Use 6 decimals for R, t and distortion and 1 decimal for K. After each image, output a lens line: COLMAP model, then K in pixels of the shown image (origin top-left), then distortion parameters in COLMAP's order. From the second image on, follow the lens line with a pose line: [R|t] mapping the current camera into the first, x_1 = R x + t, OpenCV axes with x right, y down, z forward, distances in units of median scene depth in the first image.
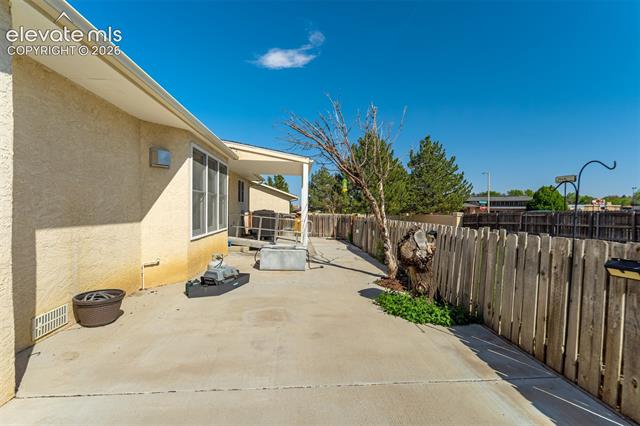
lens RADIAL K [[291.1, 0, 303.7], [0, 291.1, 211.0], [0, 0, 1]] dist [-0.000500, 0.000211]
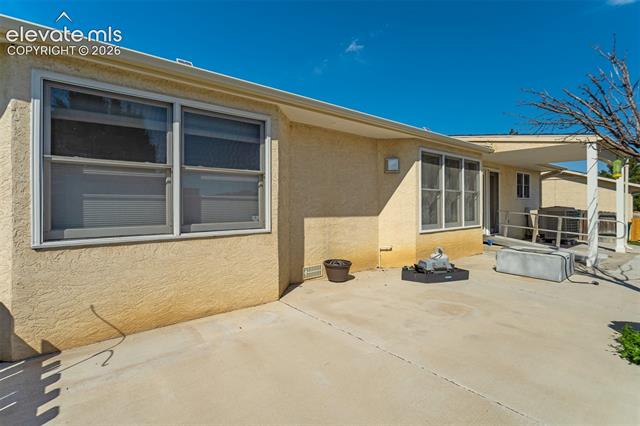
lens RADIAL K [[283.7, 0, 321.2], [0, 283.7, 203.5], [0, 0, 1]] dist [-0.001706, -0.000280]
pose [[0.587636, -0.019437, -0.808892, 0.346954], [0.002485, 0.999750, -0.022218, 0.009975], [0.809122, 0.011046, 0.587537, 0.039929]]
